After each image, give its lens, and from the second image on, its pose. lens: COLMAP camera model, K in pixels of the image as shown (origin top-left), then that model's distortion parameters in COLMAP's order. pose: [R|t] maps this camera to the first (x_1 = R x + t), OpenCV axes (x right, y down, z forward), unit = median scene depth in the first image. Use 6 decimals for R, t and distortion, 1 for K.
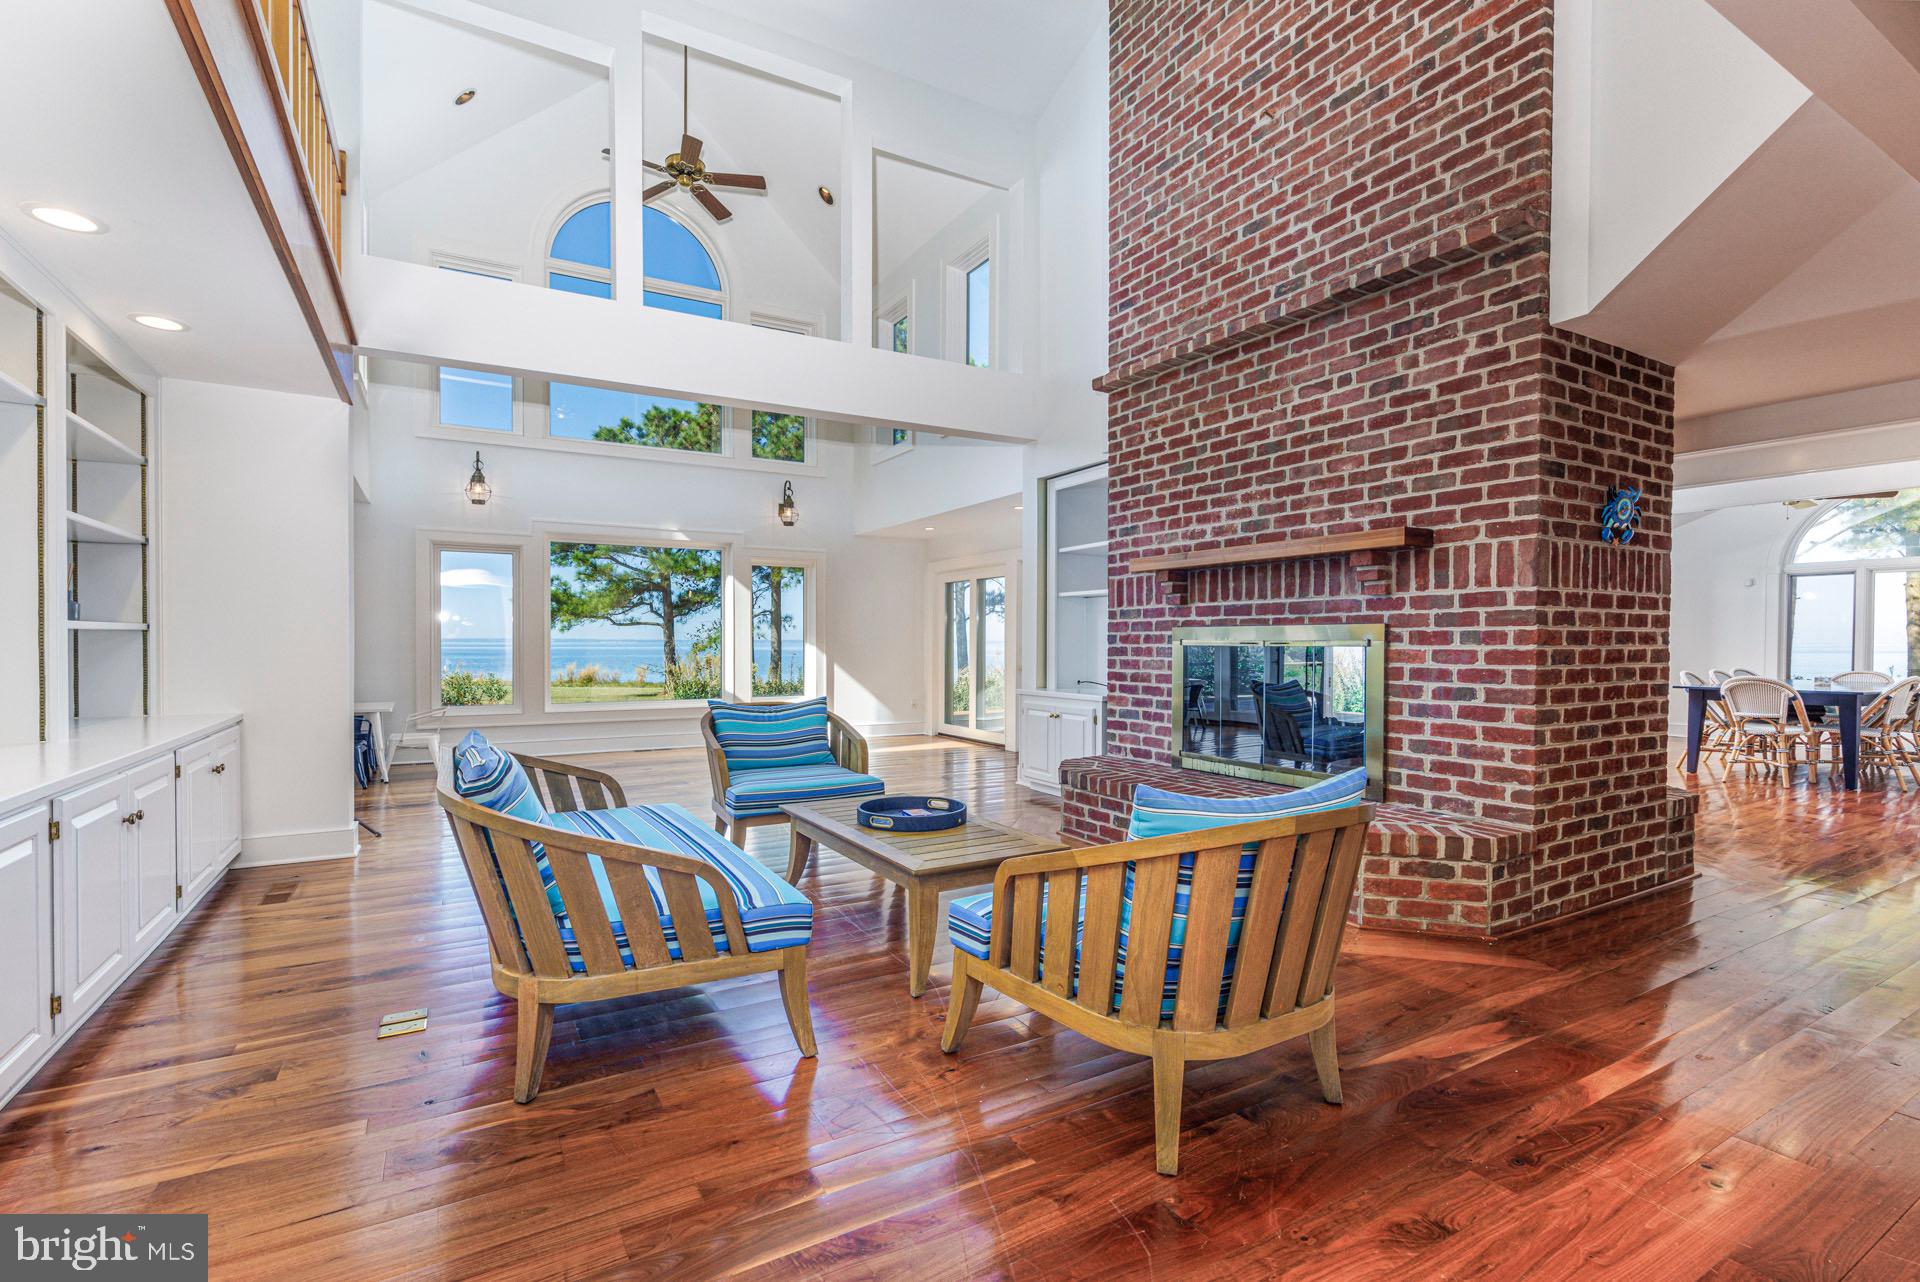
lens RADIAL K [[872.0, 0, 961.2], [0, 872.0, 648.0], [0, 0, 1]] dist [0.000191, 0.000176]
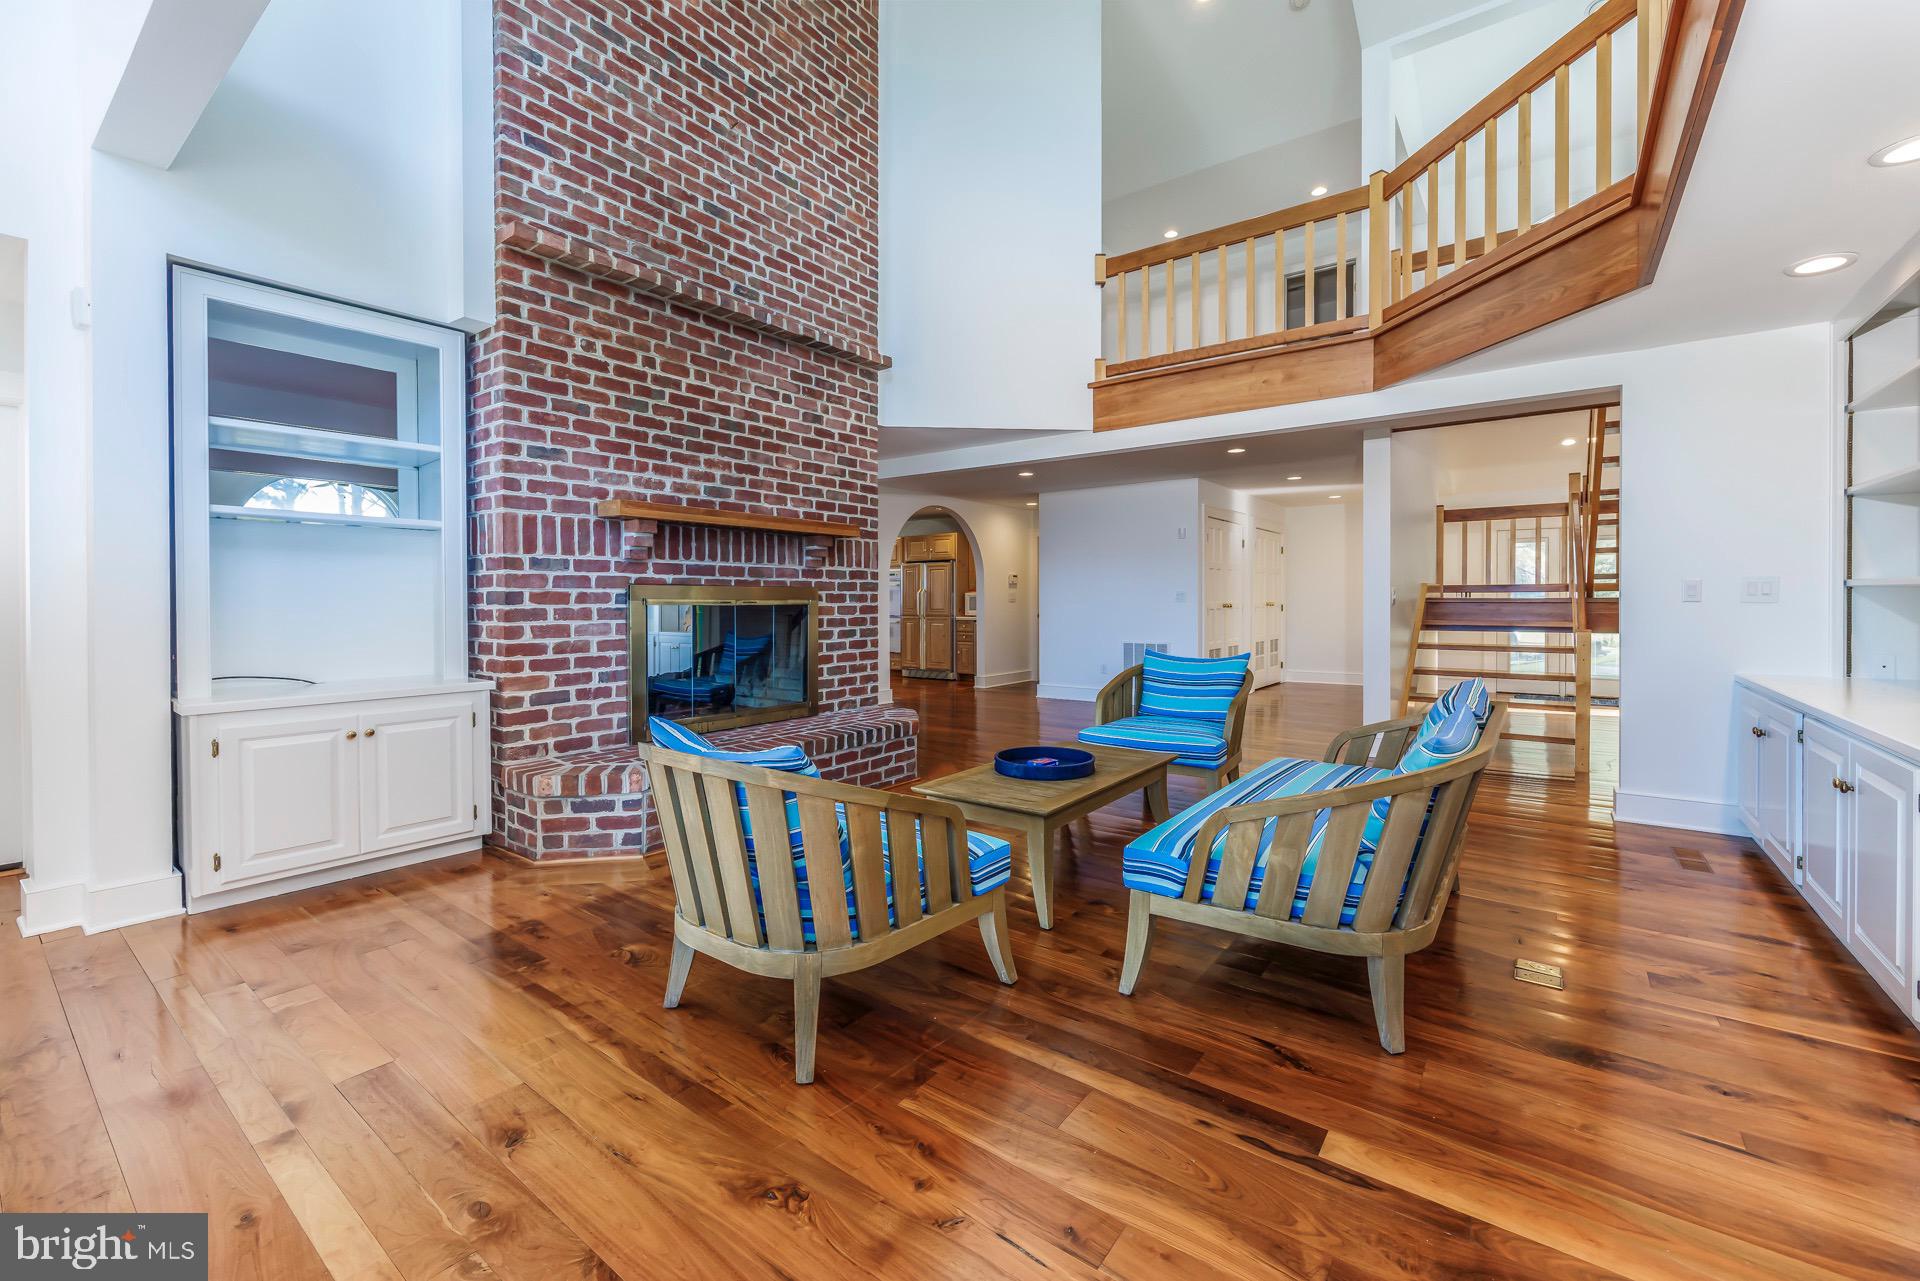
lens RADIAL K [[790.9, 0, 960.5], [0, 790.9, 601.9], [0, 0, 1]] dist [0.003413, 0.000214]
pose [[-0.385504, -0.003052, 0.922701, -0.683111], [0.006864, 0.999957, 0.006175, -0.010225], [-0.922681, 0.008713, -0.385467, 1.119998]]
